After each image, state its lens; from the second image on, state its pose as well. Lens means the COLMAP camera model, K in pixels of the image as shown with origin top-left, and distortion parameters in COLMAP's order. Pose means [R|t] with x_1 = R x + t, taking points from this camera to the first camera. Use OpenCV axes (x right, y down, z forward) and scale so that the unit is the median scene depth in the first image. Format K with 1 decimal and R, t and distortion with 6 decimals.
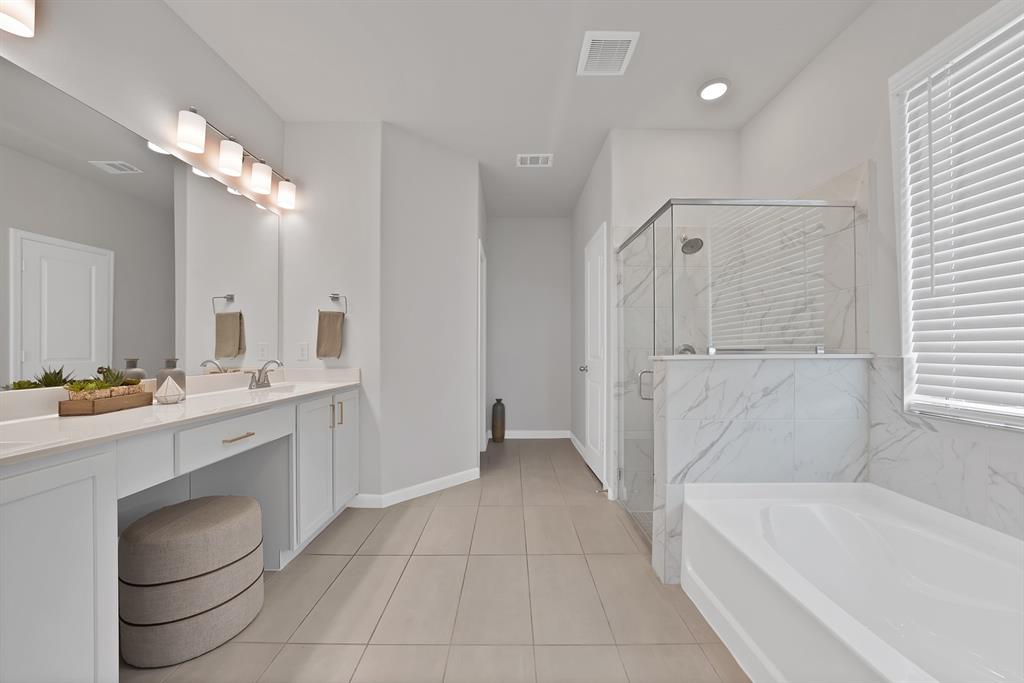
lens RADIAL K [[378.5, 0, 512.0], [0, 378.5, 341.5], [0, 0, 1]] dist [-0.000208, 0.000218]
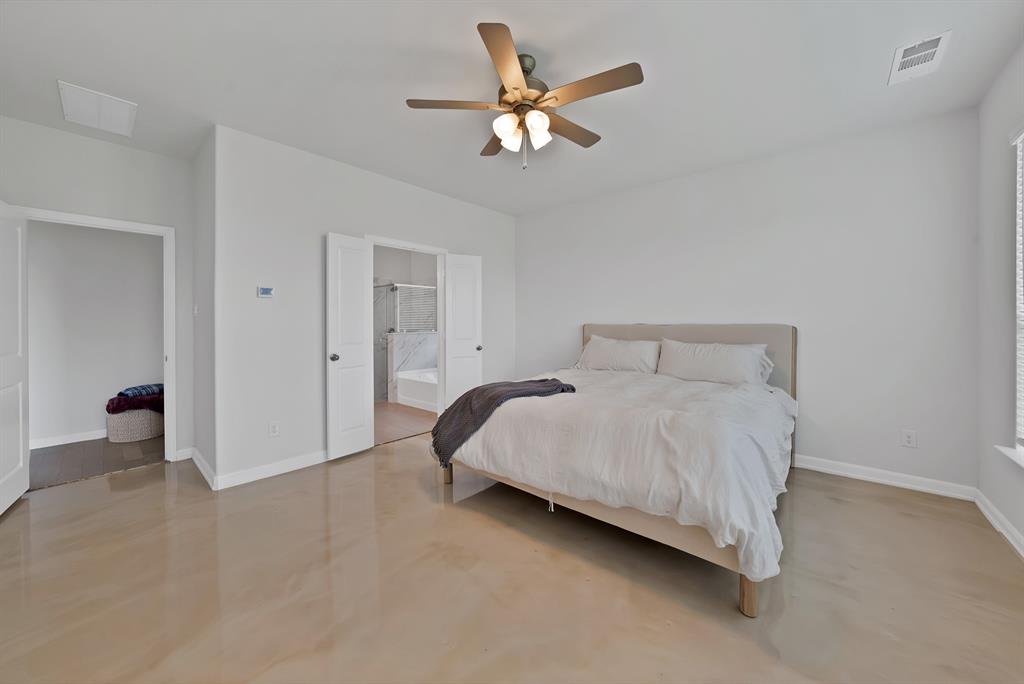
lens RADIAL K [[373.9, 0, 516.0], [0, 373.9, 330.5], [0, 0, 1]] dist [-0.000531, 0.000211]
pose [[0.666497, -0.019961, 0.745240, -1.482288], [-0.008369, 0.999378, 0.034252, -0.119697], [-0.745460, -0.029066, 0.665916, -2.229268]]
